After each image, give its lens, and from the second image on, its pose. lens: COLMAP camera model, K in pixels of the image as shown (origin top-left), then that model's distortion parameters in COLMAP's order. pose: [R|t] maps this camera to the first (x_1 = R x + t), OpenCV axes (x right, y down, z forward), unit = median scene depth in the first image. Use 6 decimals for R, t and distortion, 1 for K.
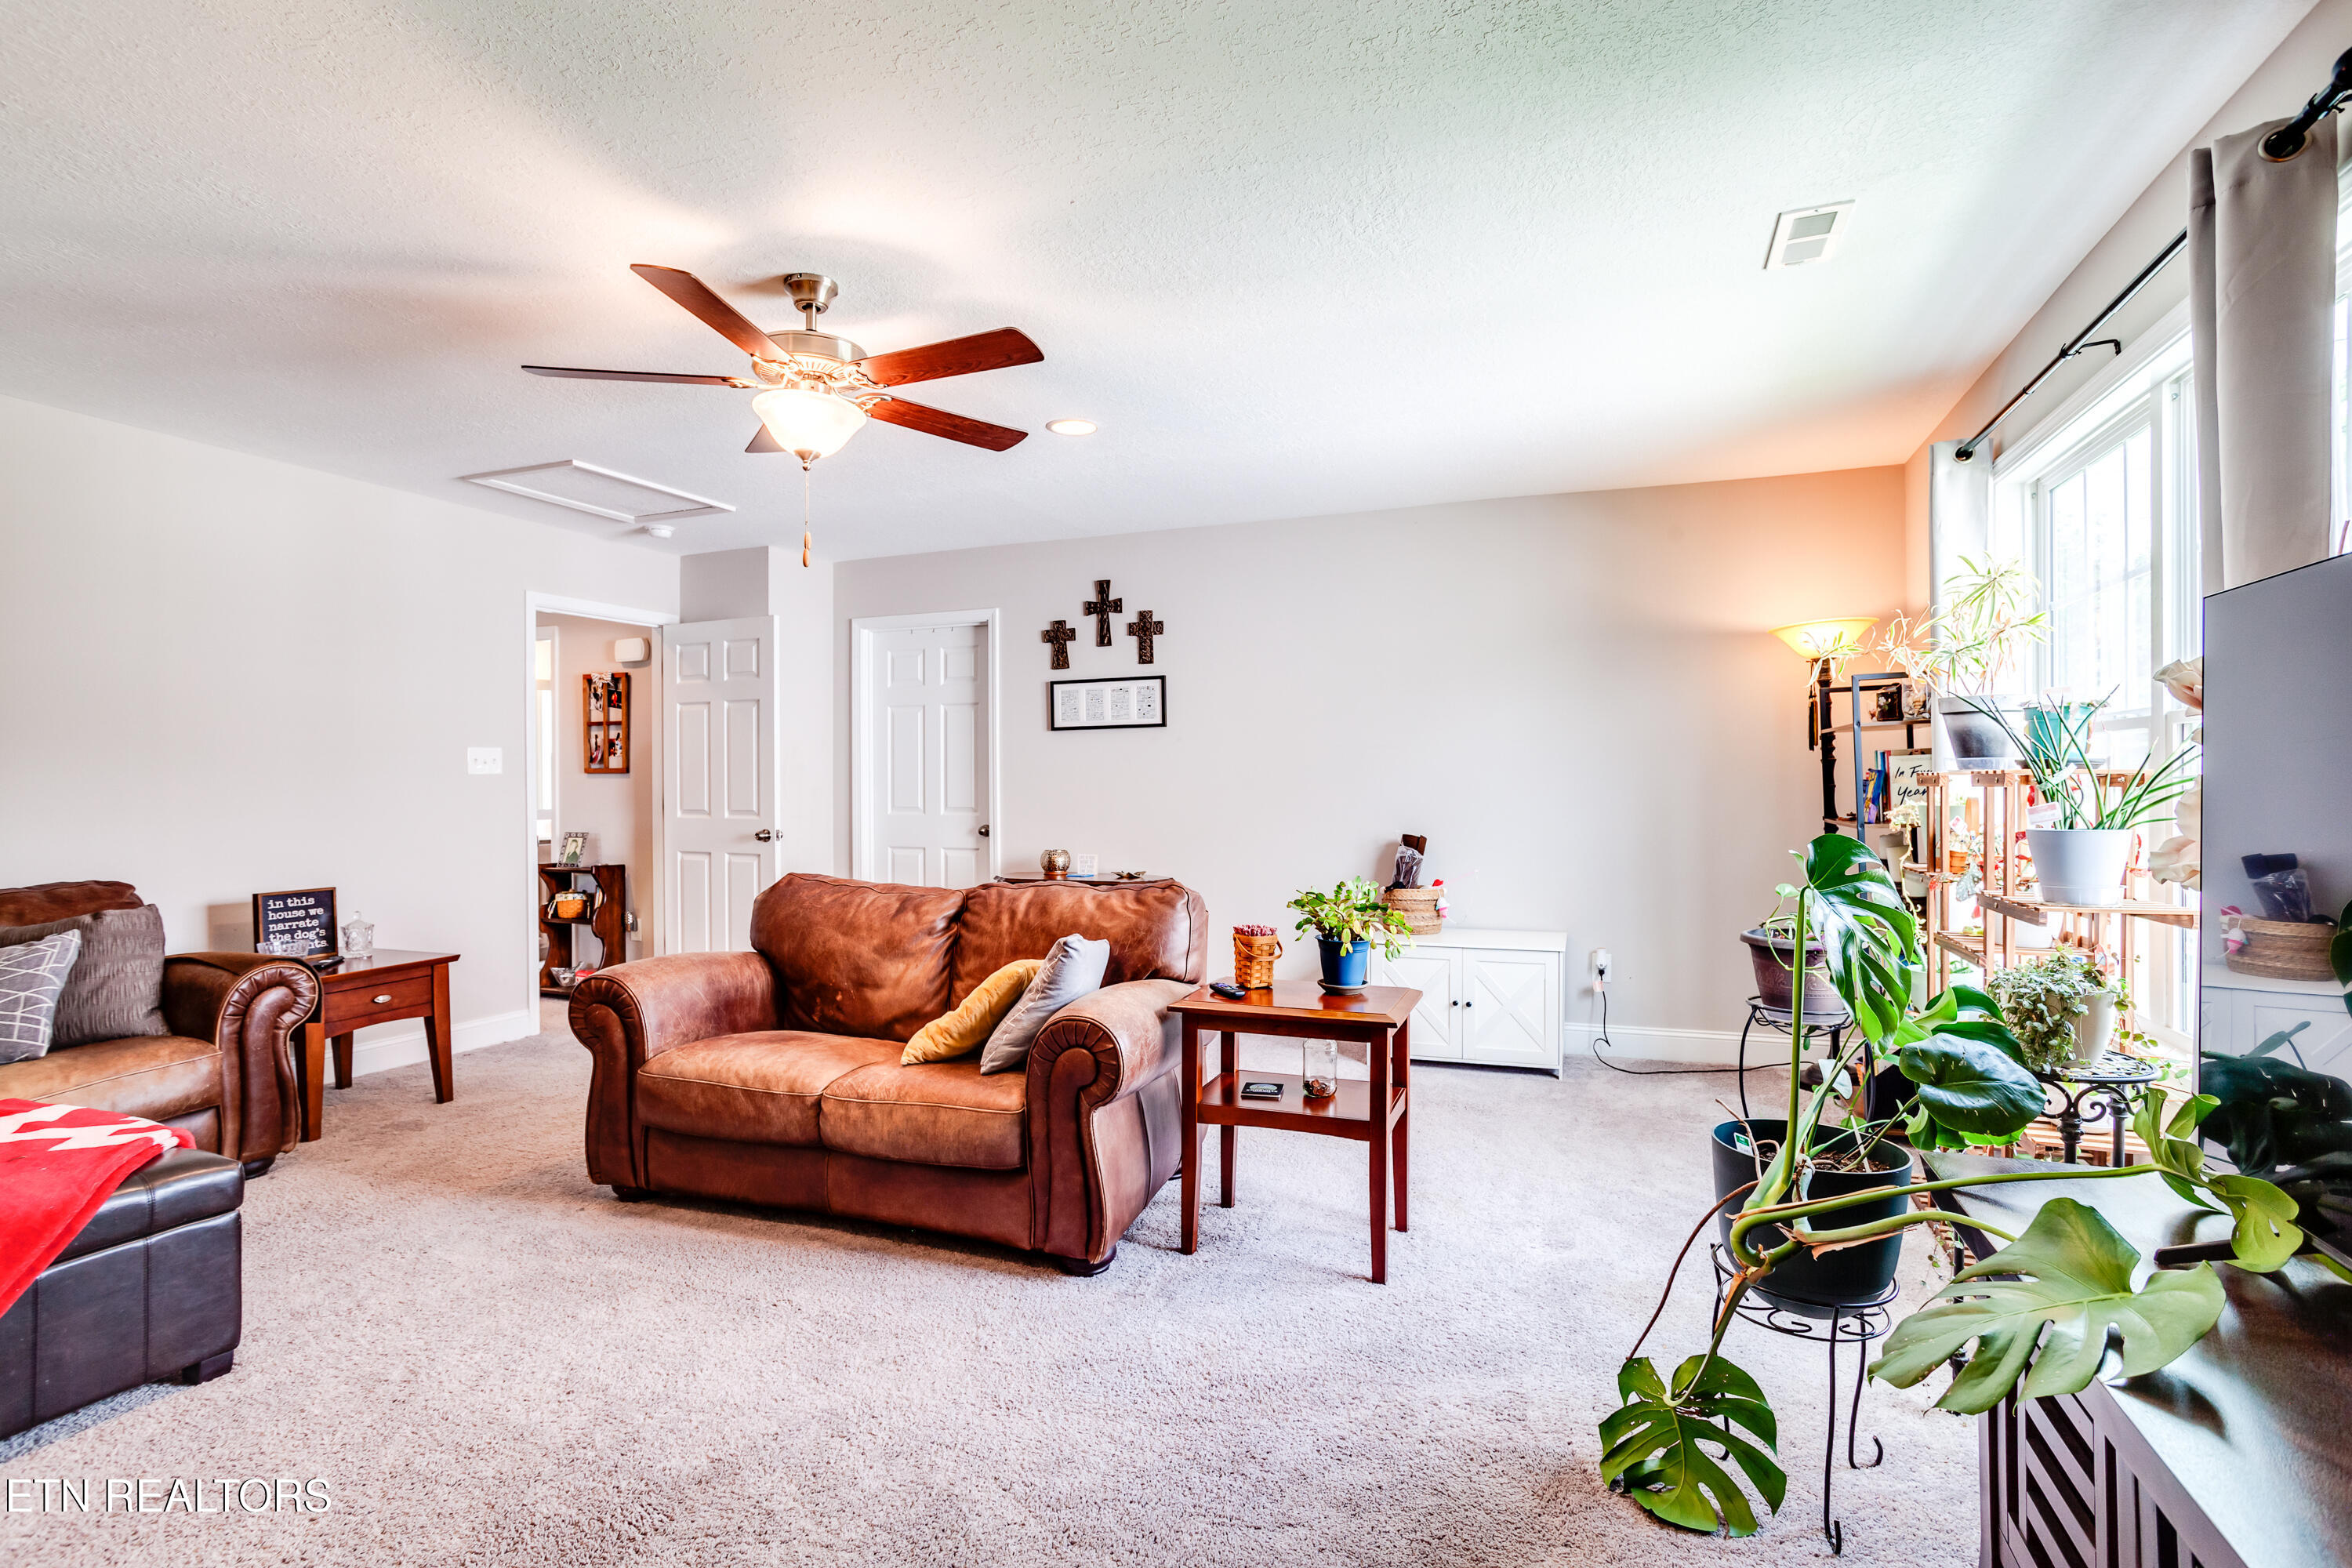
lens RADIAL K [[1141.8, 0, 1162.4], [0, 1141.8, 759.7], [0, 0, 1]] dist [-0.050495, 0.026812]
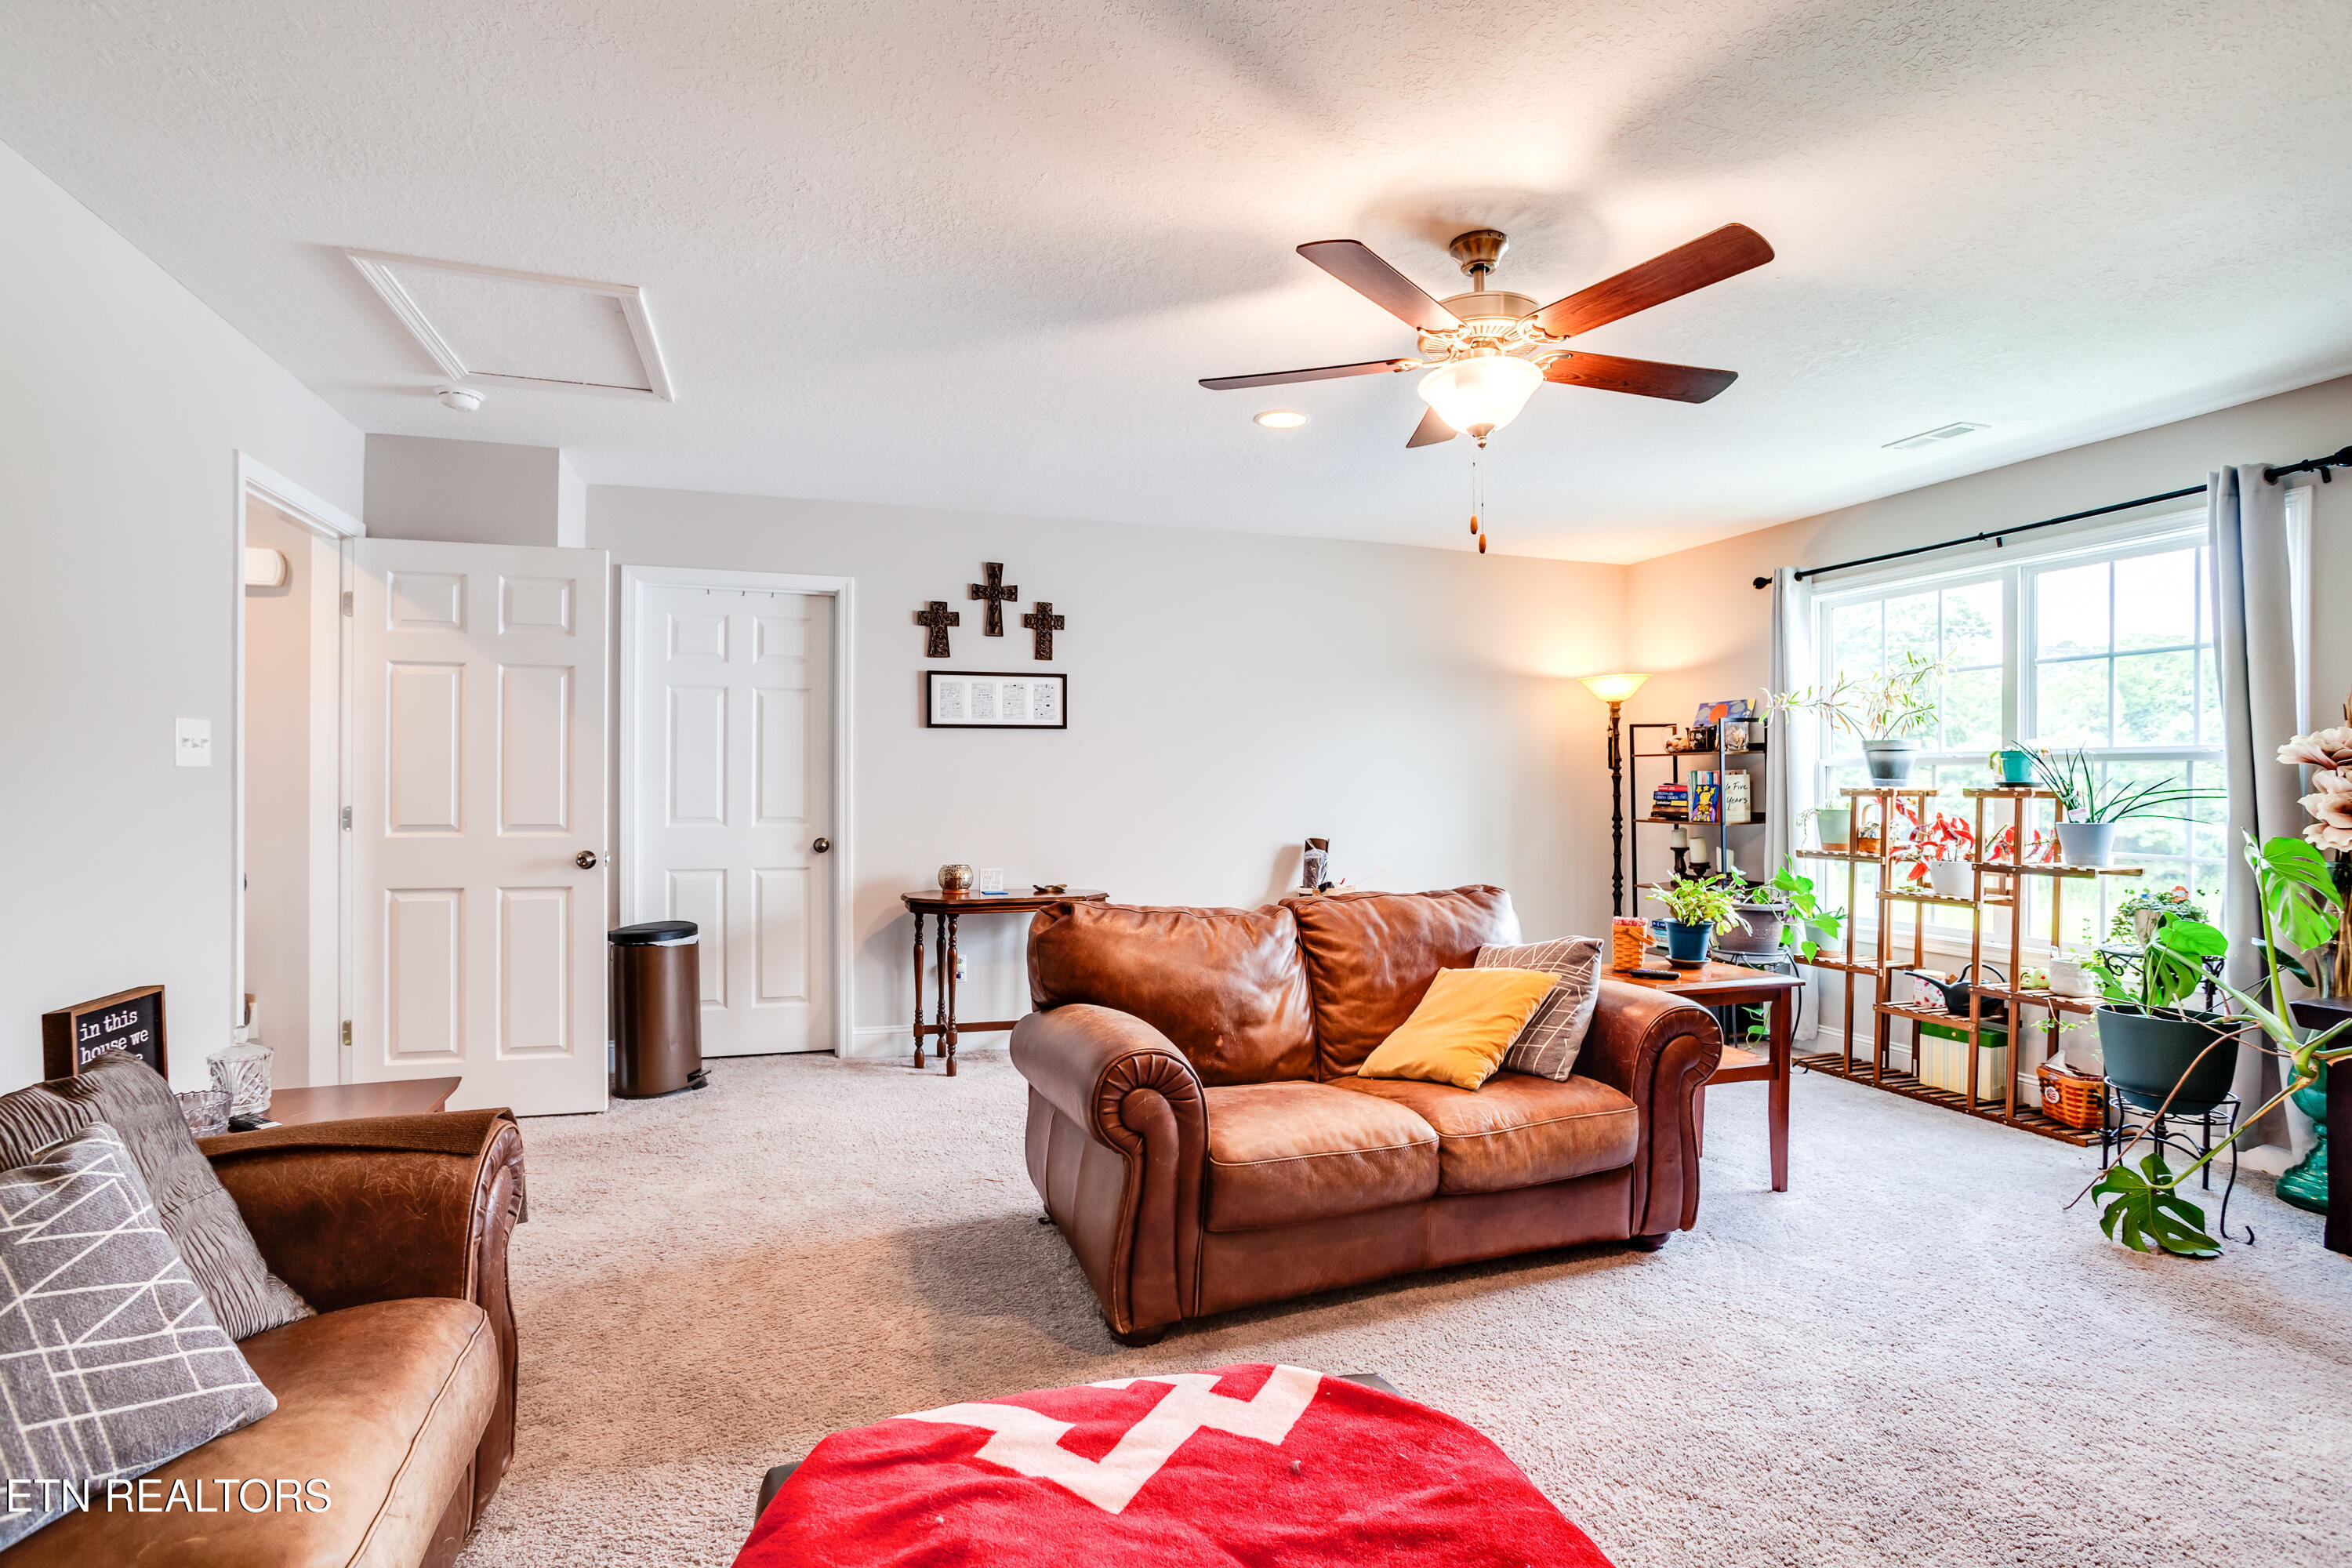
lens RADIAL K [[1141.8, 0, 1208.8], [0, 1141.8, 752.2], [0, 0, 1]] dist [-0.050495, 0.026812]
pose [[0.758836, 0.026800, 0.650730, -0.512297], [-0.020151, 0.999641, -0.017670, 0.004165], [-0.650970, 0.000296, 0.759103, 0.214038]]
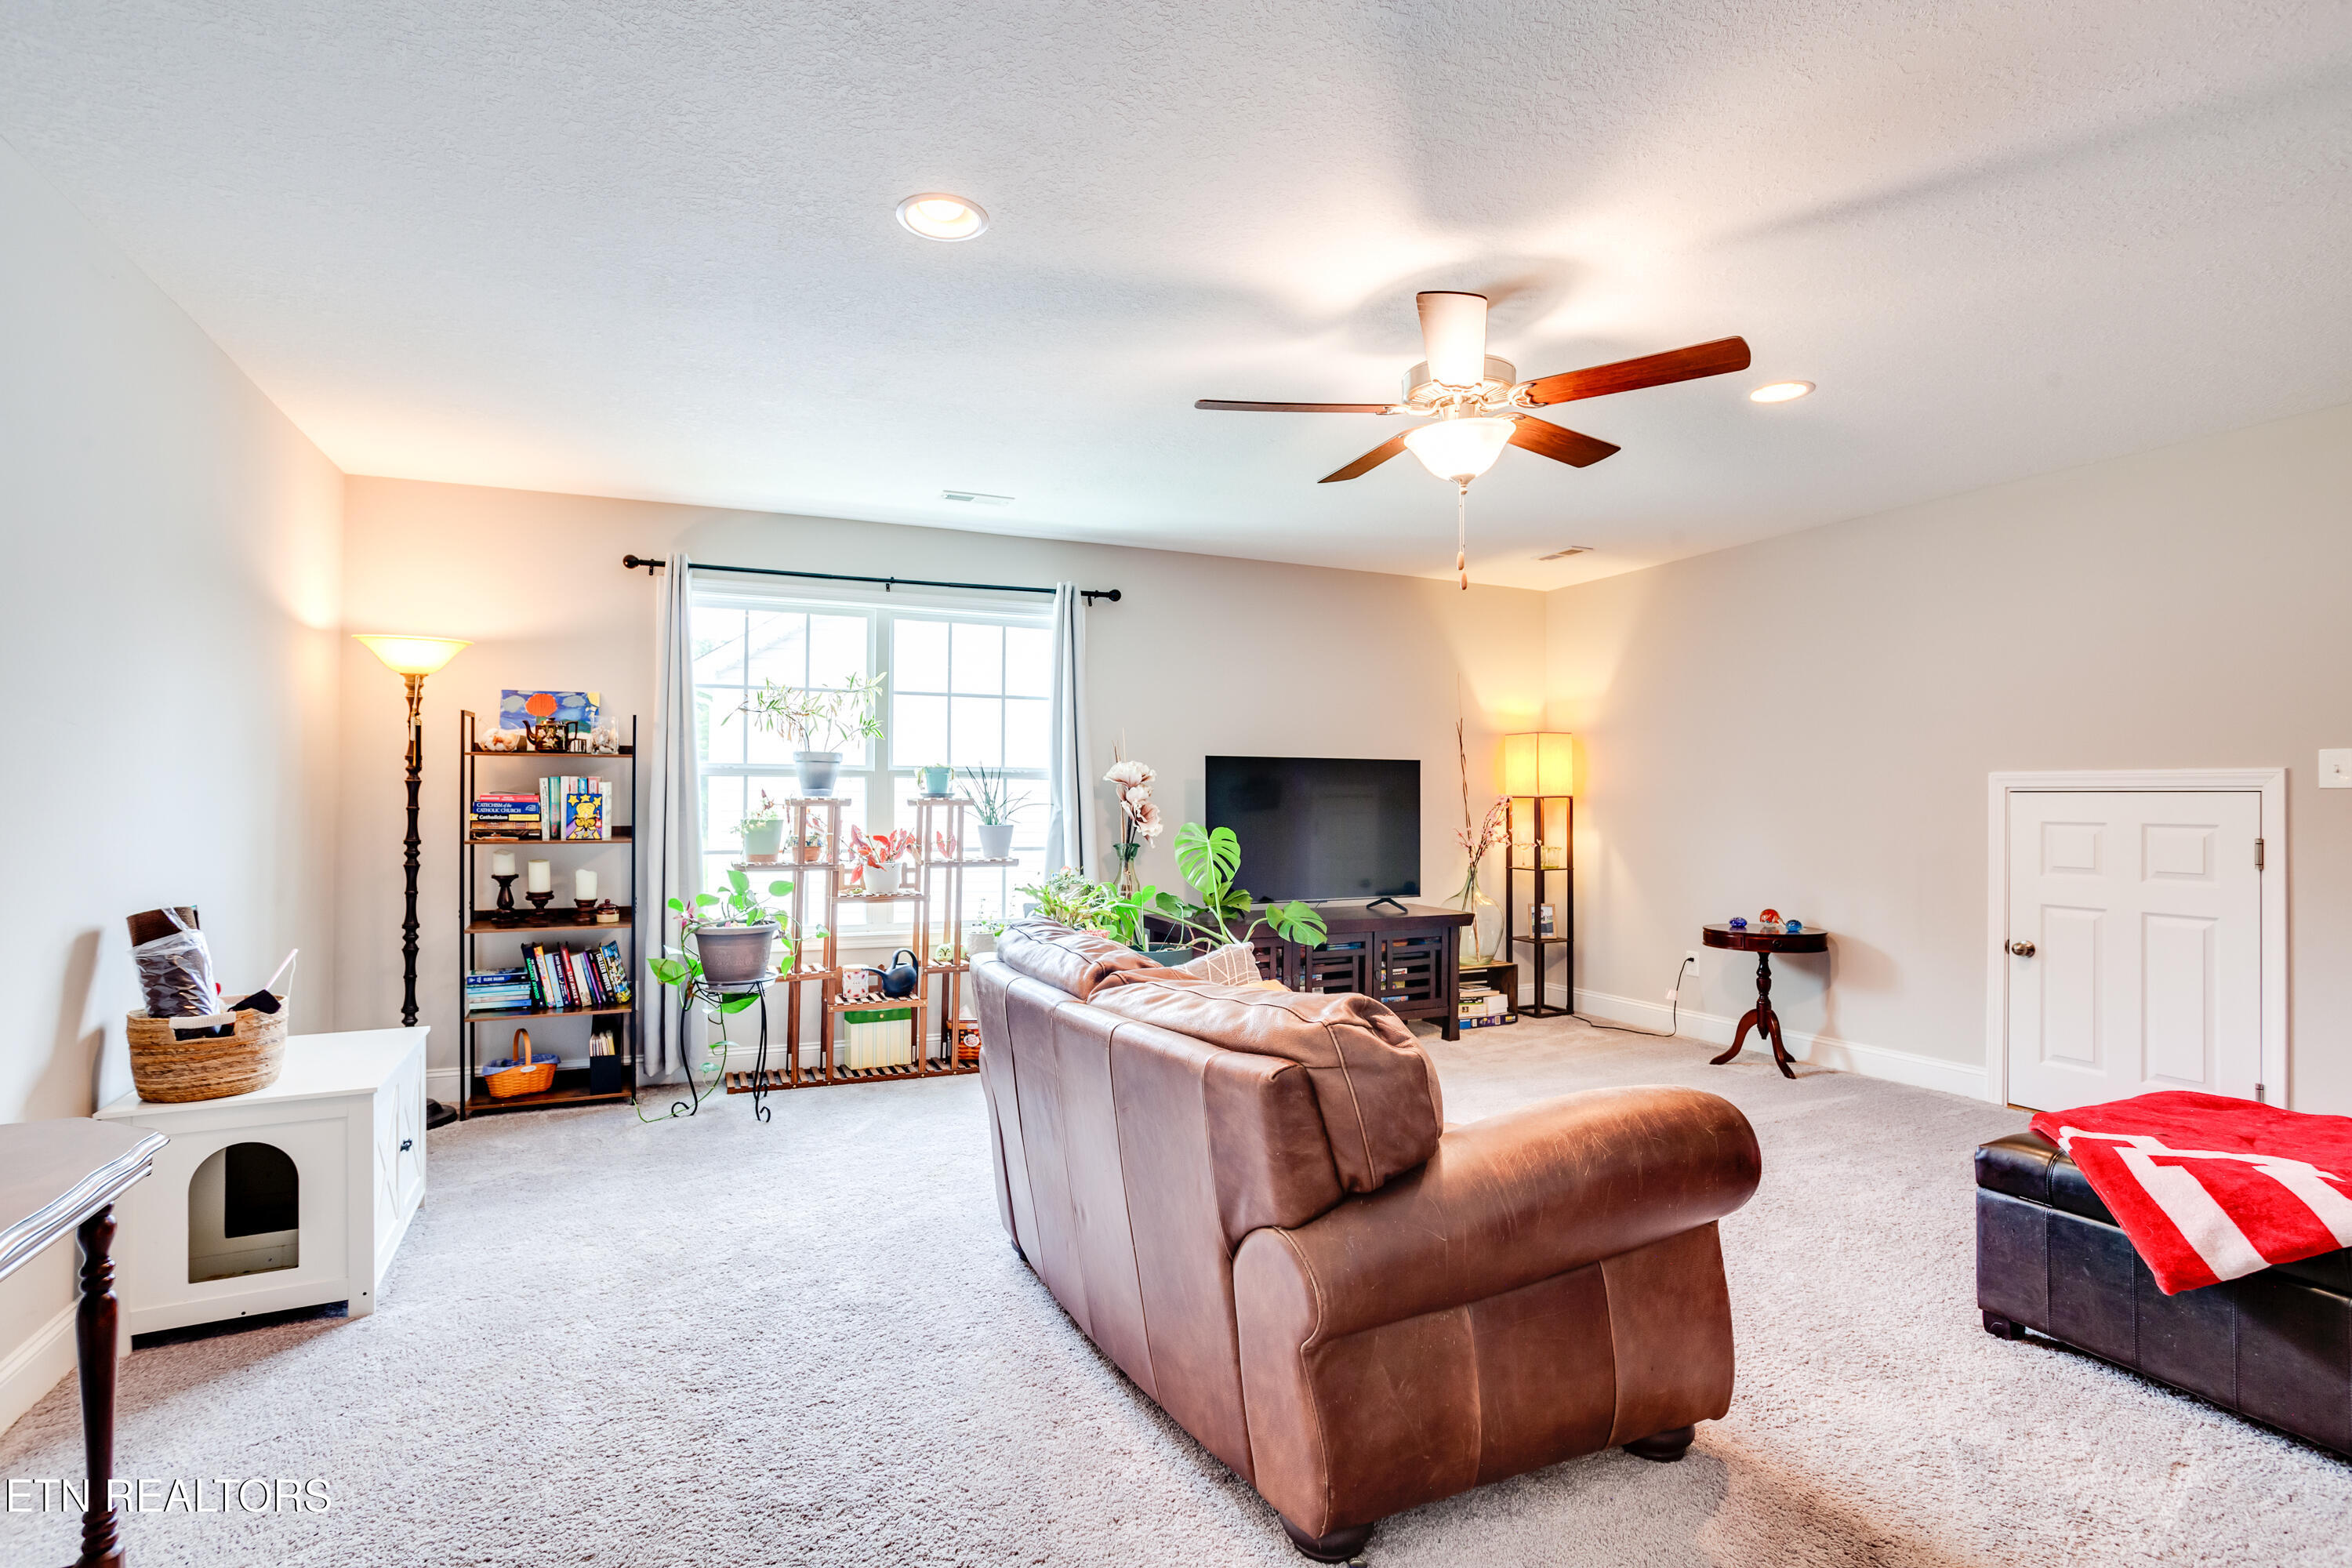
lens RADIAL K [[1141.8, 0, 1161.1], [0, 1141.8, 785.4], [0, 0, 1]] dist [-0.050495, 0.026812]
pose [[-0.697809, 0.014872, 0.716130, -0.409759], [-0.012621, 0.999374, -0.033053, 0.021054], [-0.716173, -0.032103, -0.697184, 0.901602]]
